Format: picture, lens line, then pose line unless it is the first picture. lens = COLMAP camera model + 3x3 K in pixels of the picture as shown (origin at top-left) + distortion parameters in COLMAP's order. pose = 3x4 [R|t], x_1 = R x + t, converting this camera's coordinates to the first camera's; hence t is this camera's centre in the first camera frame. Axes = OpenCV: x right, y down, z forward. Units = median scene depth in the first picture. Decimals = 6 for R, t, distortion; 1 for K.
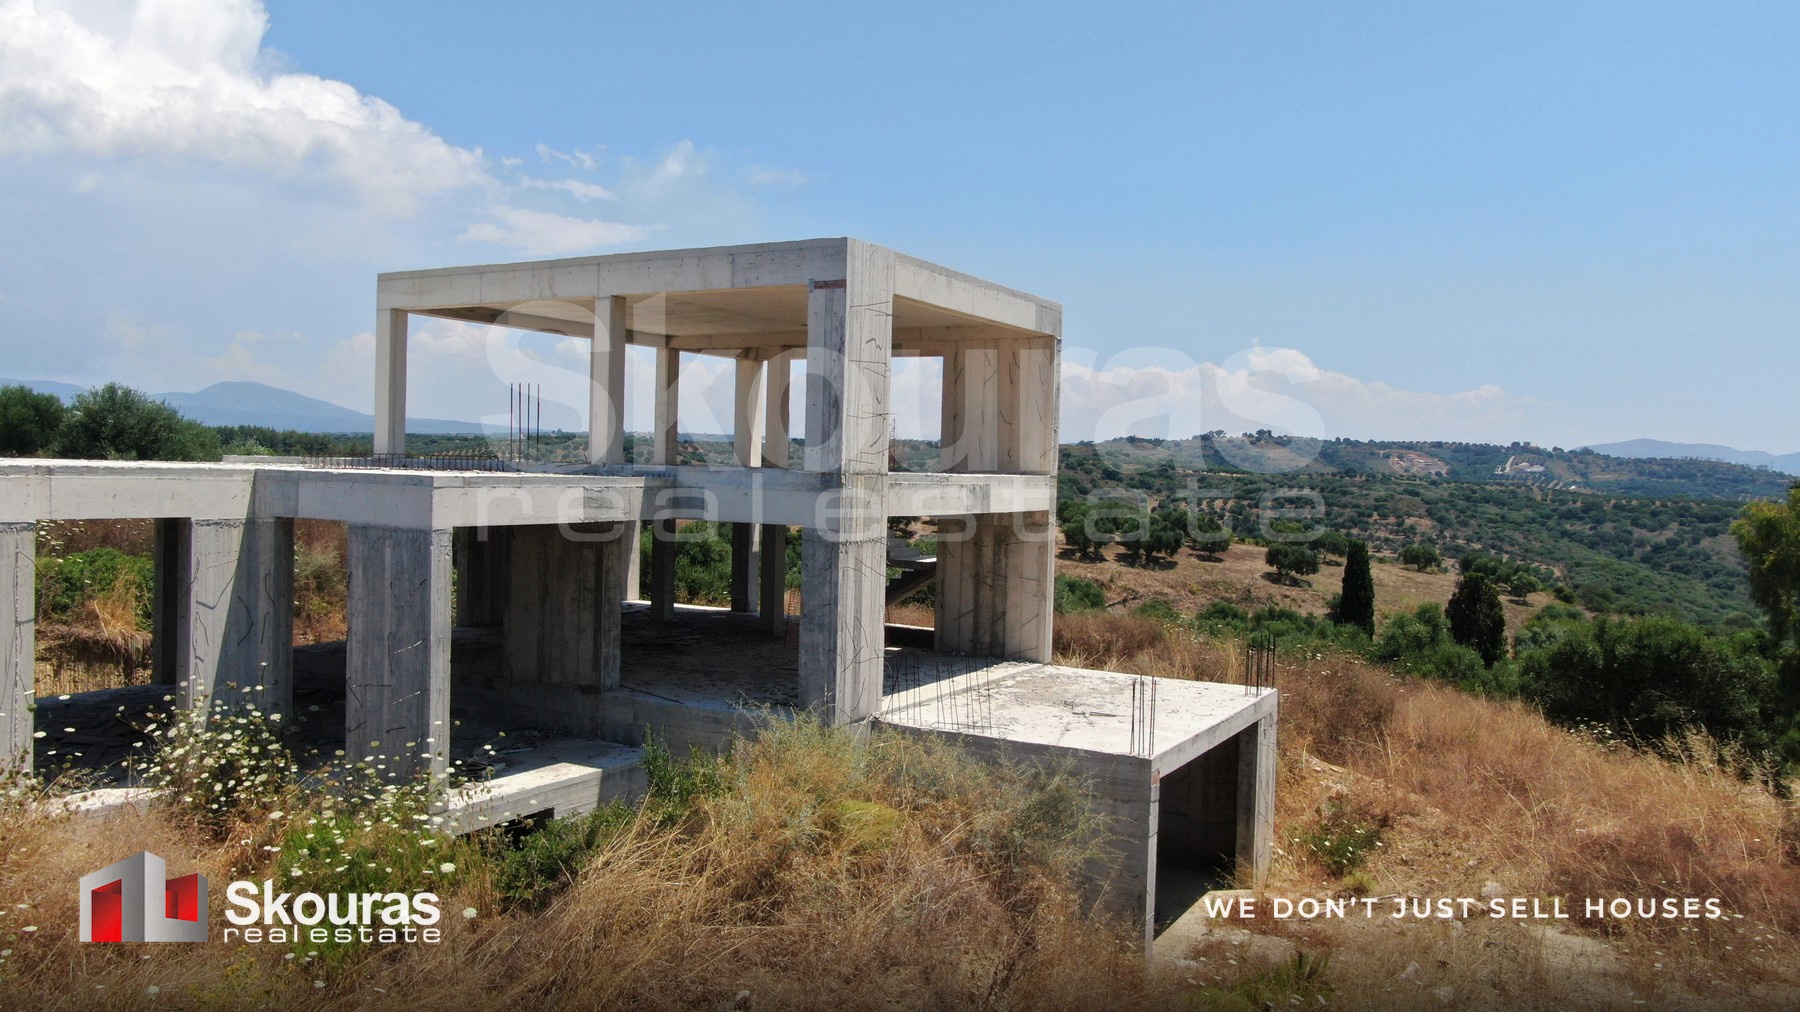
lens RADIAL K [[1303.7, 0, 900.0], [0, 1303.7, 506.0], [0, 0, 1]] dist [-0.013398, -0.001378]
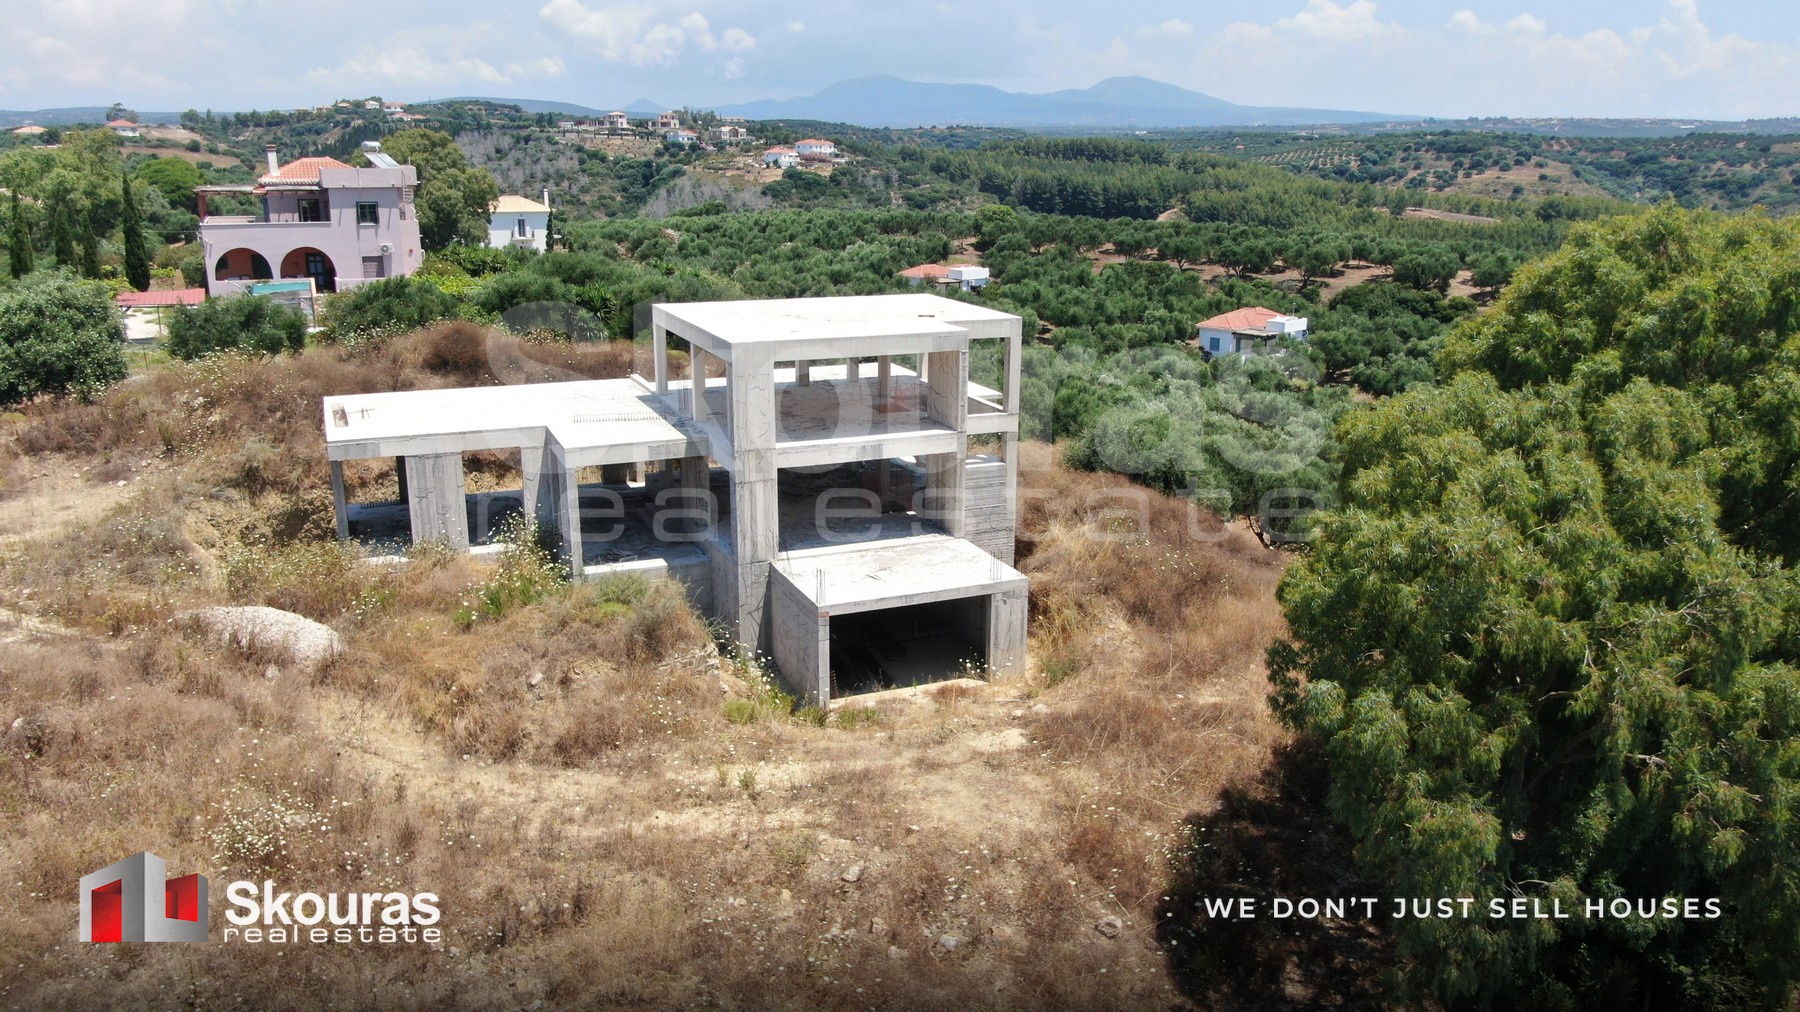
lens RADIAL K [[1303.7, 0, 900.0], [0, 1303.7, 506.0], [0, 0, 1]] dist [-0.013398, -0.001378]
pose [[0.804392, 0.140208, -0.577317, 1.046284], [-0.007053, 0.973938, 0.226705, -0.312273], [0.594057, -0.178288, 0.784417, -0.394712]]
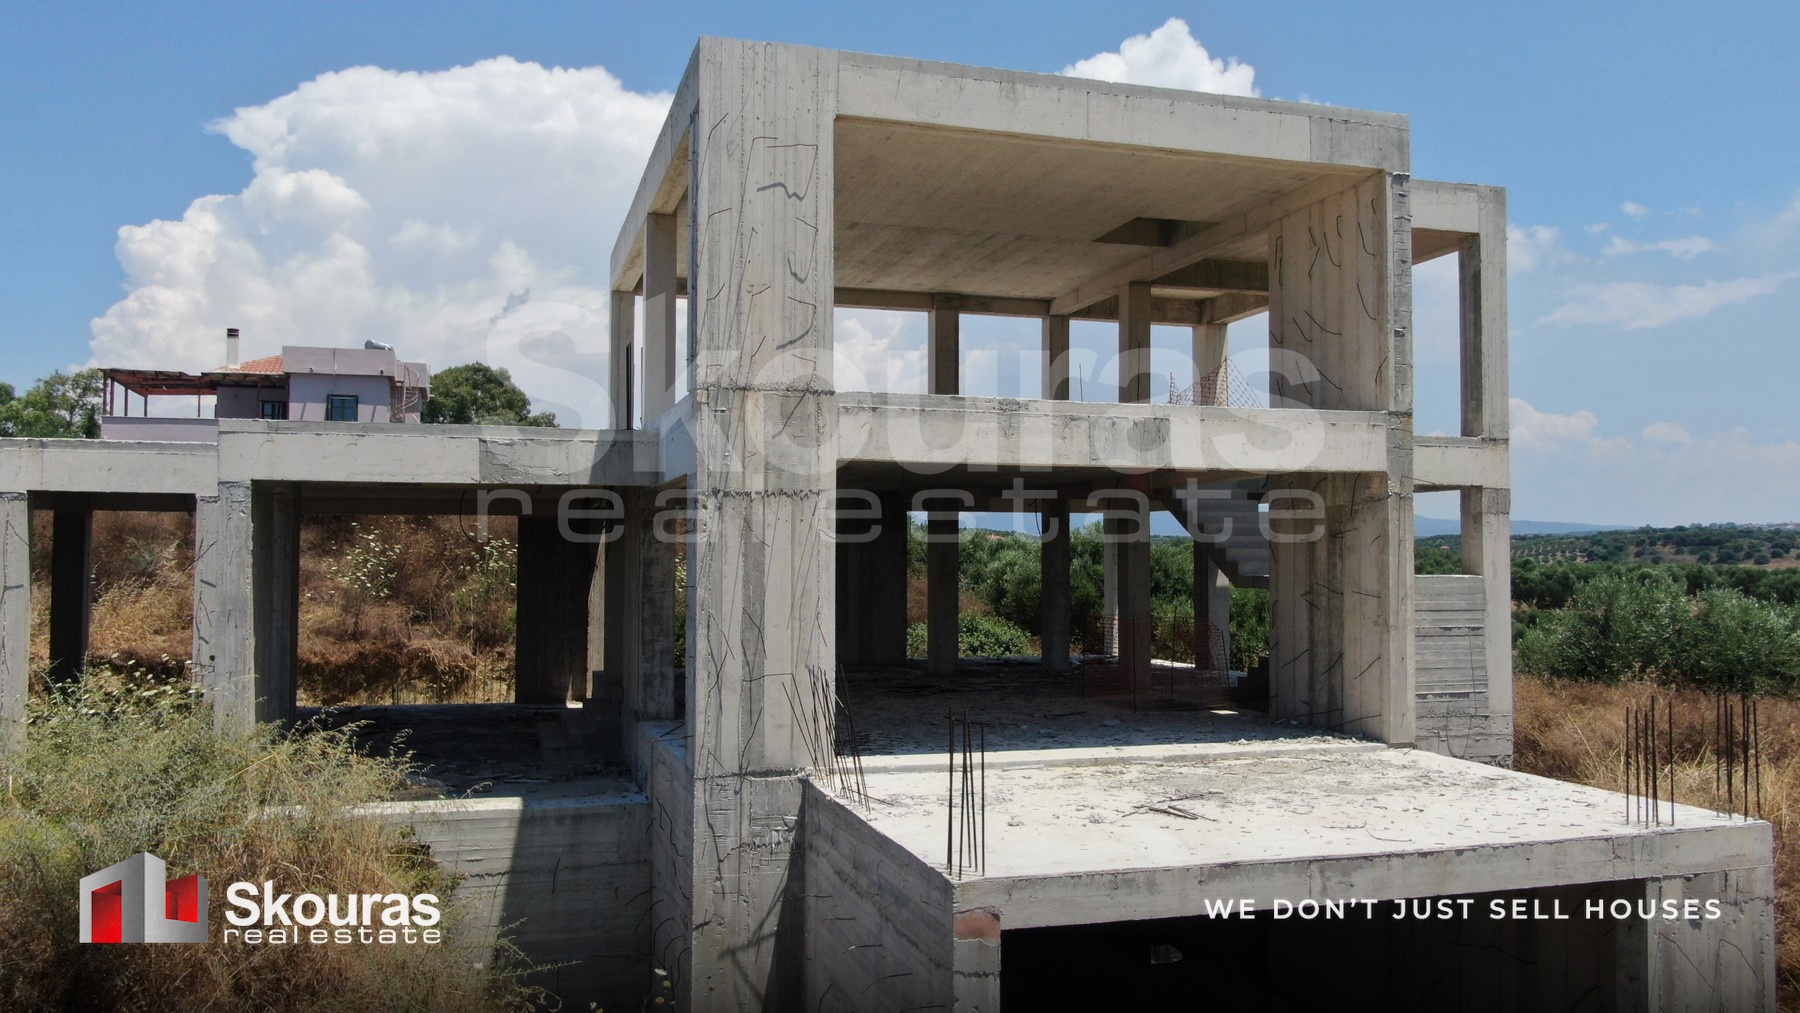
lens RADIAL K [[1383.2, 0, 900.0], [0, 1383.2, 506.5], [0, 0, 1]] dist [-0.009589, -0.003069]
pose [[0.723519, -0.051019, -0.688416, 0.374344], [-0.003439, 0.996986, -0.077502, 0.065775], [0.690296, 0.058441, 0.721163, 0.418233]]
